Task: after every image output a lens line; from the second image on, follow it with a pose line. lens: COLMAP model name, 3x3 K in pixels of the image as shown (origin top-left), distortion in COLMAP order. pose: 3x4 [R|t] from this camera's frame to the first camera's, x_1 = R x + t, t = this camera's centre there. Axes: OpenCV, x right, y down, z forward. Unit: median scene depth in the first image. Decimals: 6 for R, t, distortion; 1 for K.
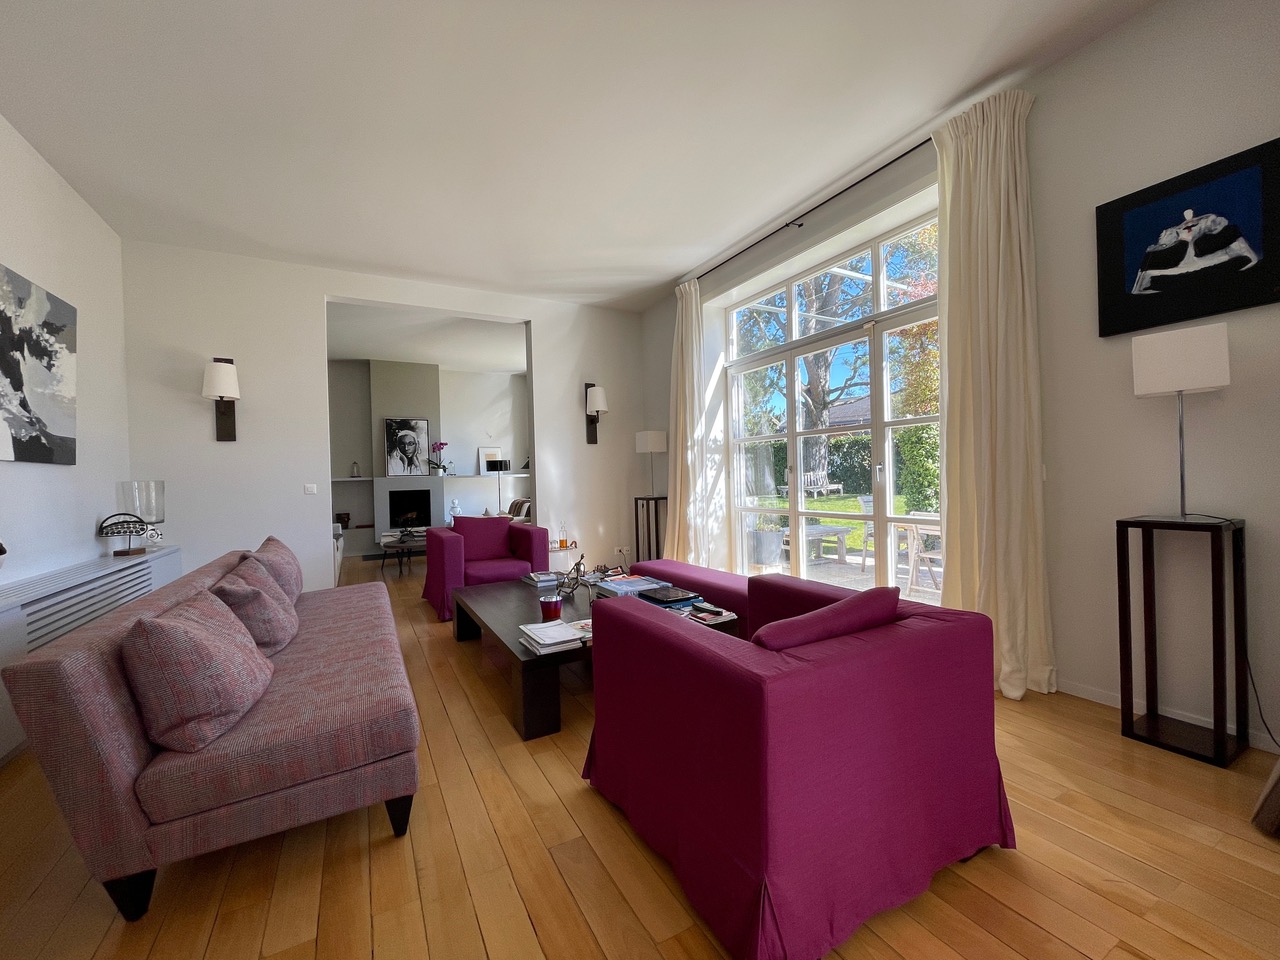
lens RADIAL K [[517.8, 0, 641.5], [0, 517.8, 480.3], [0, 0, 1]] dist [-0.006281, 0.000687]
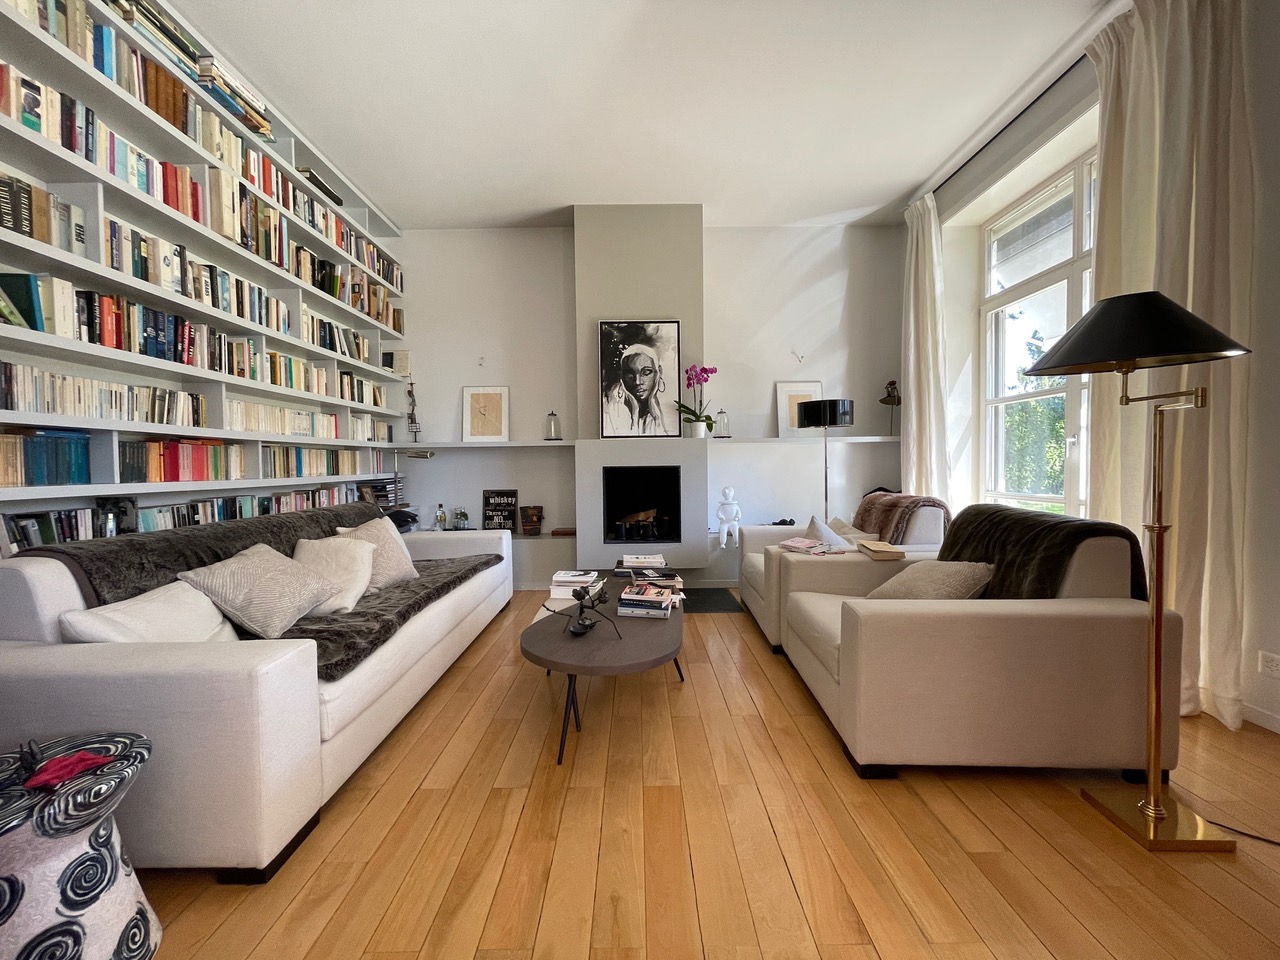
lens RADIAL K [[517.8, 0, 643.5], [0, 517.8, 483.4], [0, 0, 1]] dist [-0.006281, 0.000687]
pose [[0.881097, 0.026483, -0.472194, -0.336903], [-0.015544, 0.999513, 0.027053, 0.034913], [0.472681, -0.016497, 0.881079, 0.892032]]
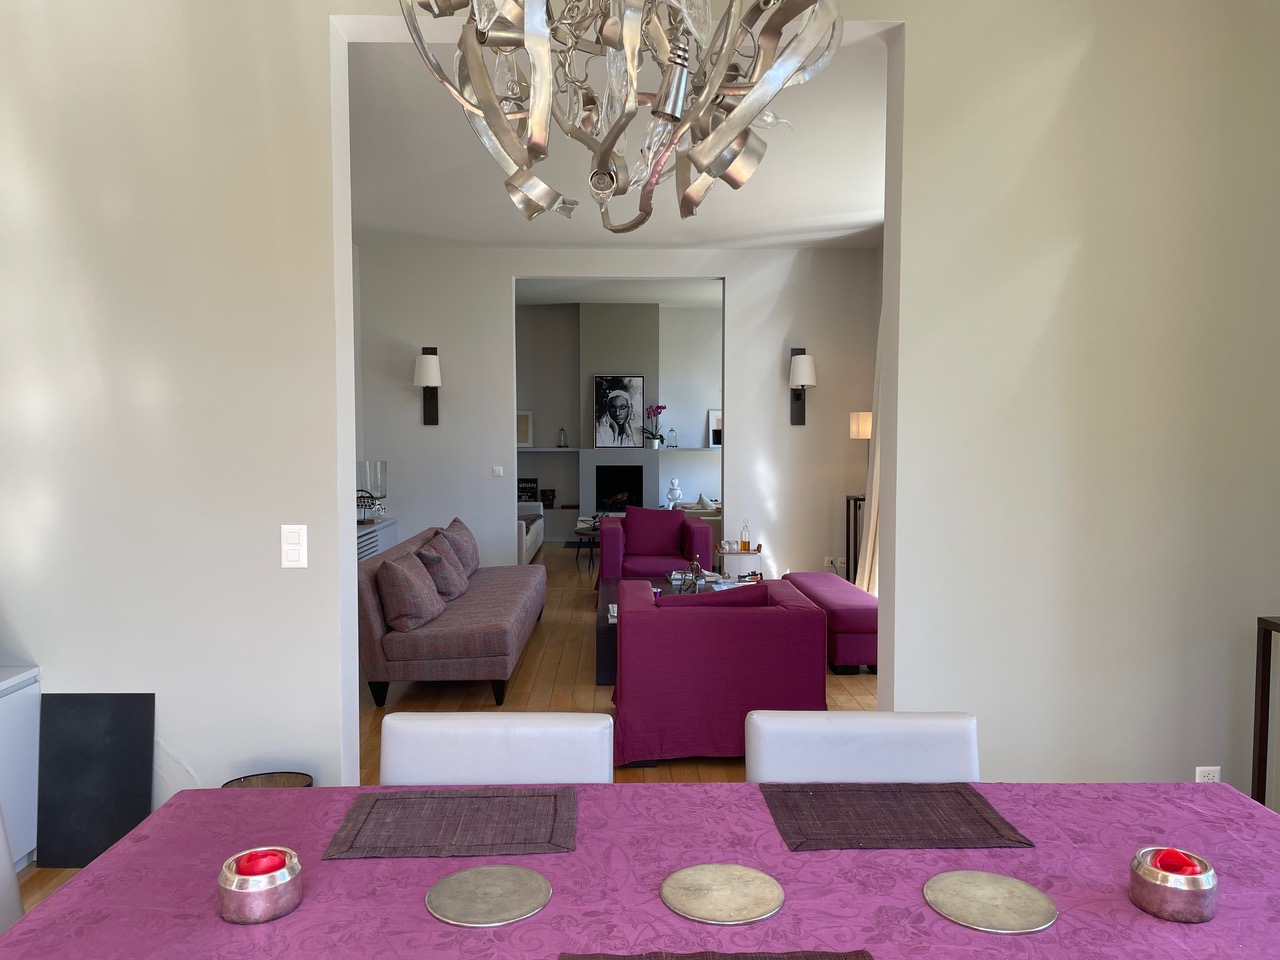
lens RADIAL K [[963.7, 0, 648.9], [0, 963.7, 492.2], [0, 0, 1]] dist [0.066476, -0.002768]
pose [[0.890422, 0.057564, -0.451480, 0.418844], [-0.027918, 0.997010, 0.072060, -0.075987], [0.454278, -0.051559, 0.889367, -0.481186]]
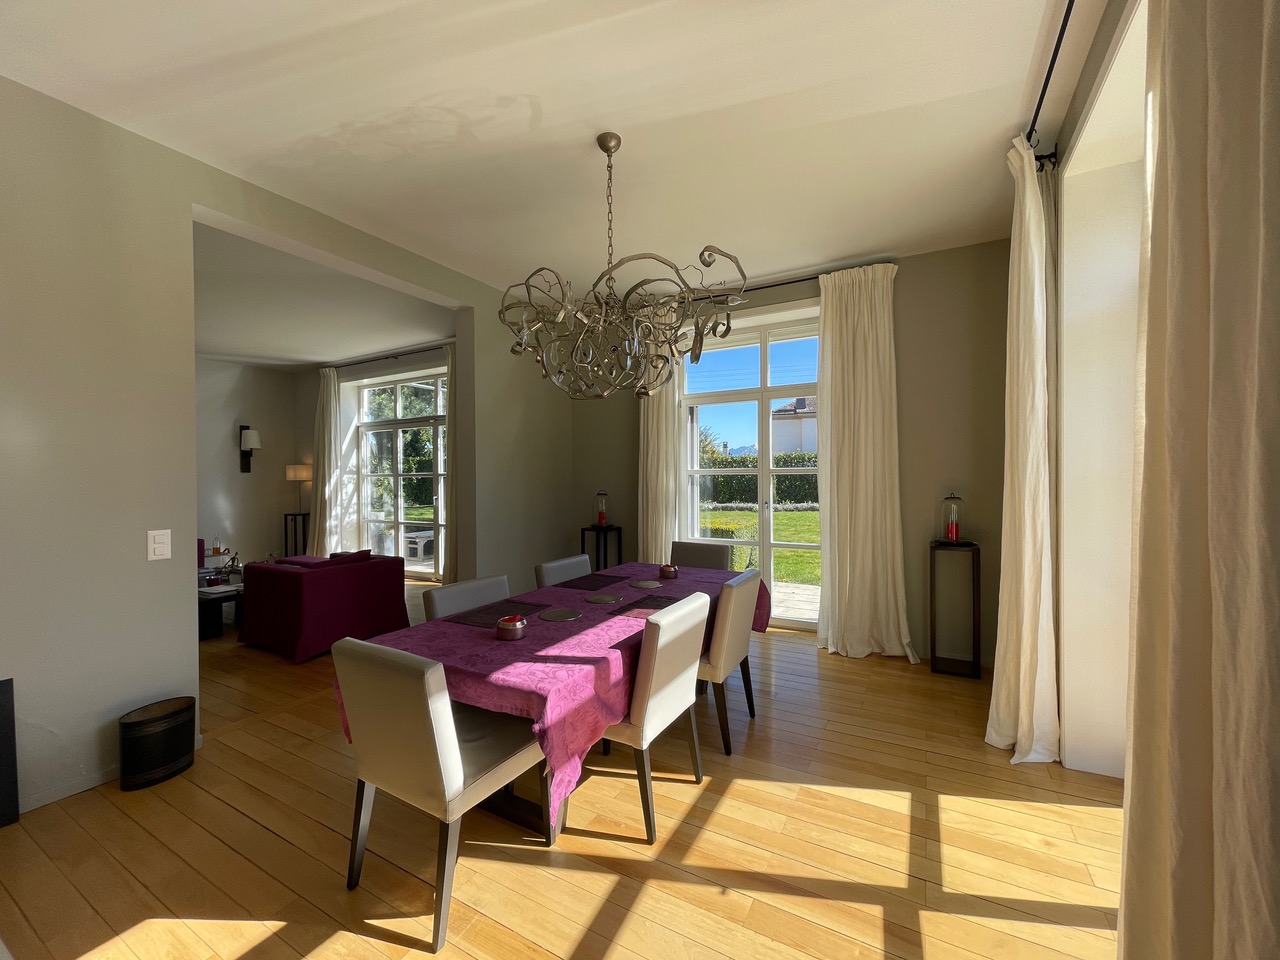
lens RADIAL K [[517.8, 0, 637.9], [0, 517.8, 477.6], [0, 0, 1]] dist [-0.006281, 0.000687]
pose [[0.849922, 0.016510, 0.526649, 0.064797], [-0.008327, 0.999805, -0.017905, -0.048287], [-0.526842, 0.010832, 0.849894, -0.677782]]
